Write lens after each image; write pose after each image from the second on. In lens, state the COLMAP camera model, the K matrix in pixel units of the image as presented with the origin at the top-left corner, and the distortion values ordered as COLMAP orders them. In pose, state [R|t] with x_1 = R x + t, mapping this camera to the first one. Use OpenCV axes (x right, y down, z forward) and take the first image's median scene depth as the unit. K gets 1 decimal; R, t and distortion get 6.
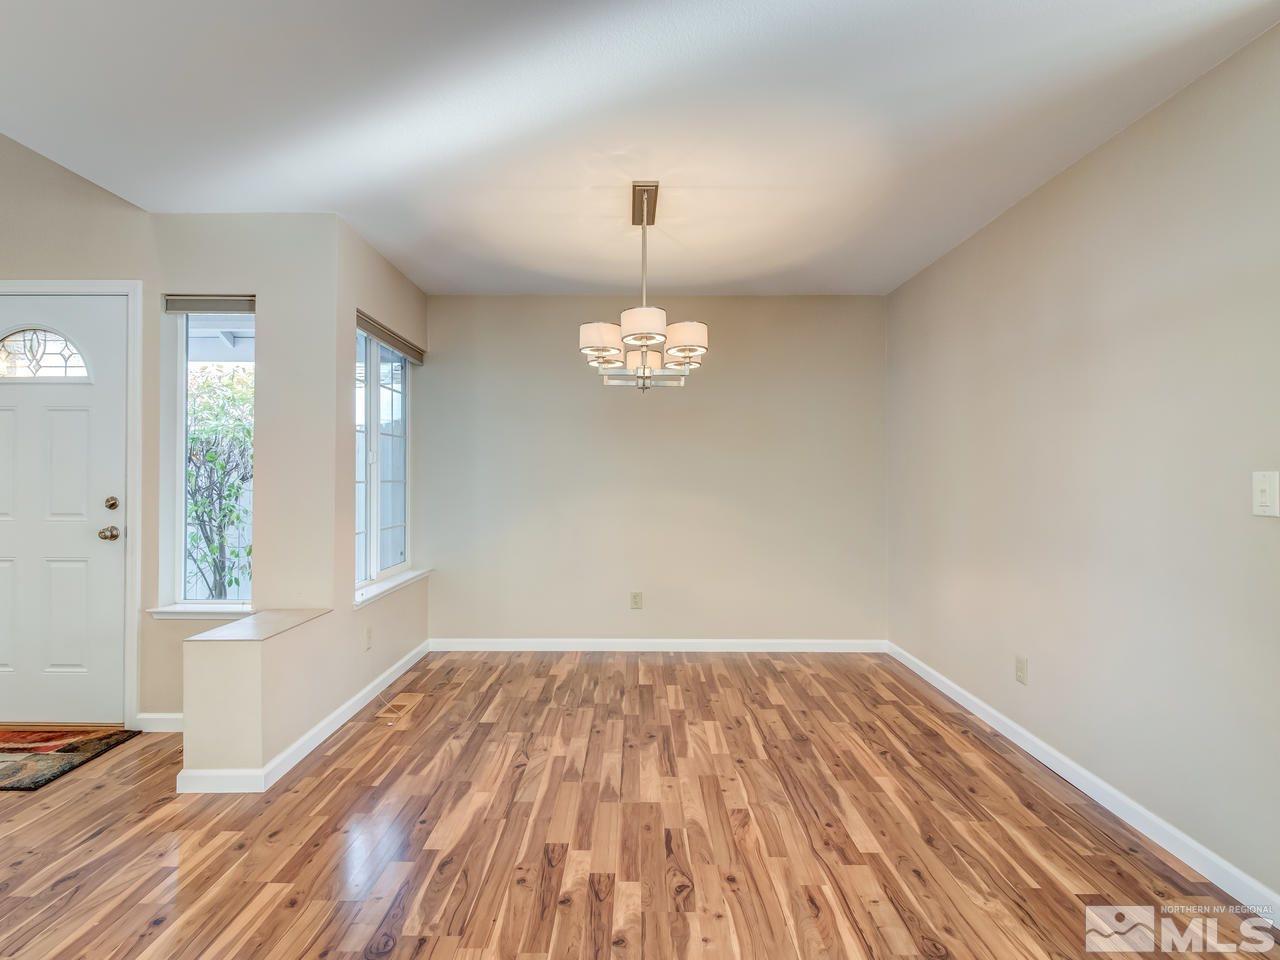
lens RADIAL K [[716.9, 0, 609.6], [0, 716.9, 487.4], [0, 0, 1]] dist [0.012319, -0.009788]
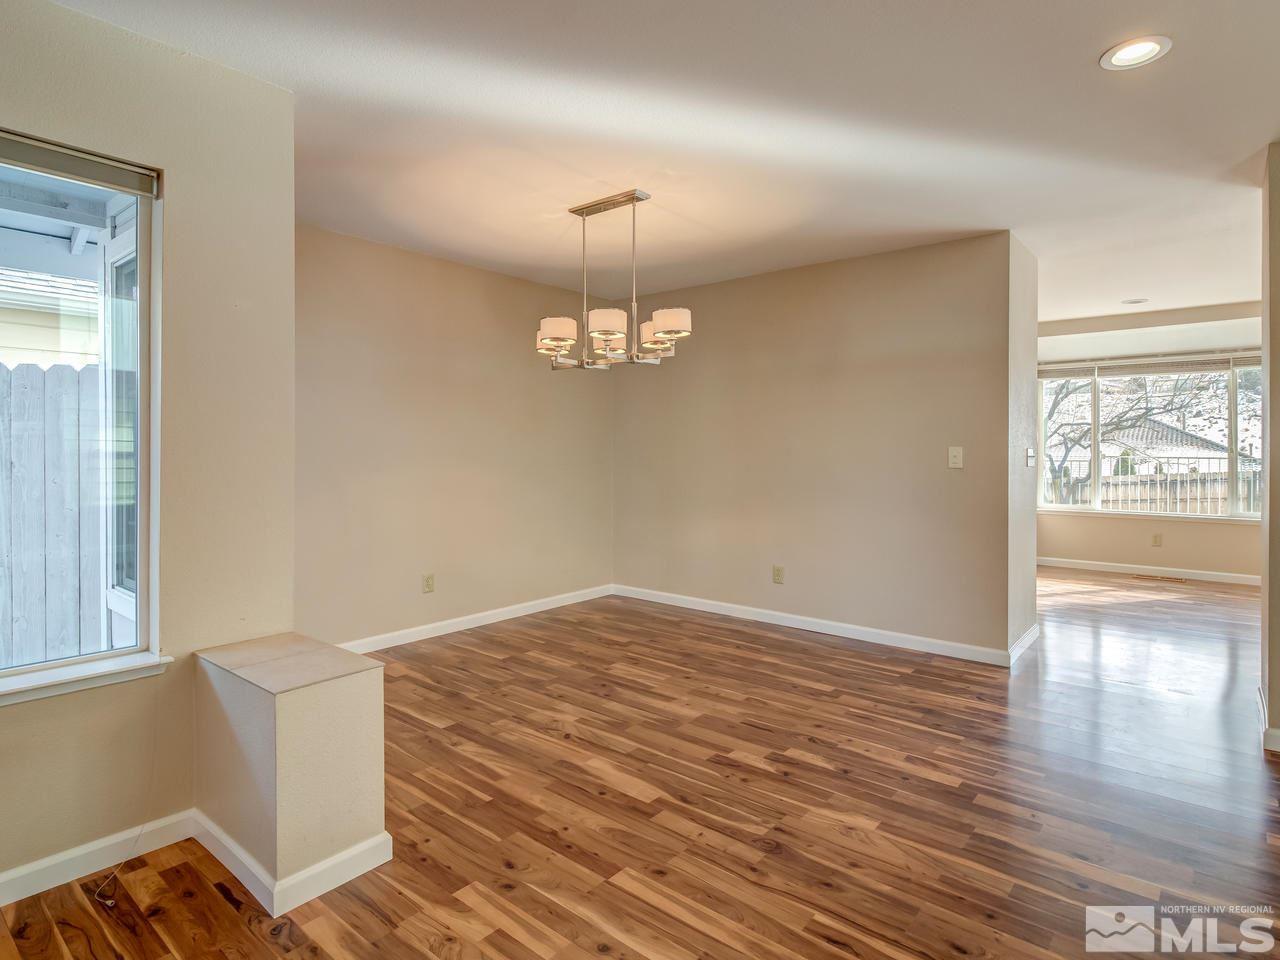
lens RADIAL K [[716.9, 0, 687.3], [0, 716.9, 455.2], [0, 0, 1]] dist [0.012319, -0.009788]
pose [[0.584523, -0.009492, 0.811322, -0.912261], [0.014741, 0.999891, 0.001078, -0.022432], [-0.811243, 0.011329, 0.584599, 0.251608]]
